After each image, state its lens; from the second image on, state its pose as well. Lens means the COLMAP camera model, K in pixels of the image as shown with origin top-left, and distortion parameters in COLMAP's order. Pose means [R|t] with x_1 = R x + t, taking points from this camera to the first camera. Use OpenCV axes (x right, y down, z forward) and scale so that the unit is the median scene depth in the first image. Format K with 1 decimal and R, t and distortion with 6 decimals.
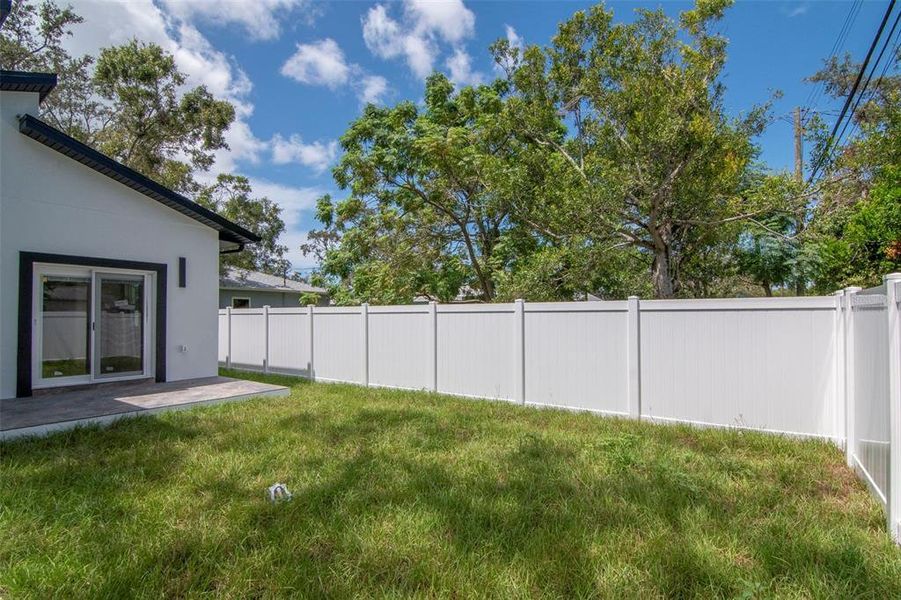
lens RADIAL K [[423.6, 0, 450.5], [0, 423.6, 300.0], [0, 0, 1]] dist [-0.034978, -0.000942]
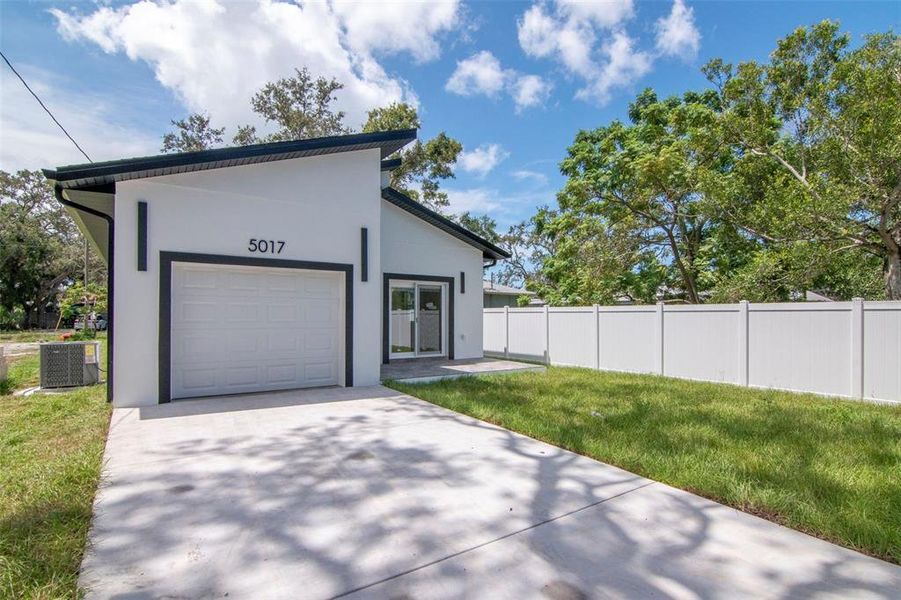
lens RADIAL K [[421.2, 0, 449.7], [0, 421.2, 312.0], [0, 0, 1]] dist [-0.039176, -0.000752]
pose [[0.943067, 0.004486, -0.332572, -0.164292], [0.008668, 0.999238, 0.038059, -0.015289], [0.332490, -0.038775, 0.942309, -0.242005]]
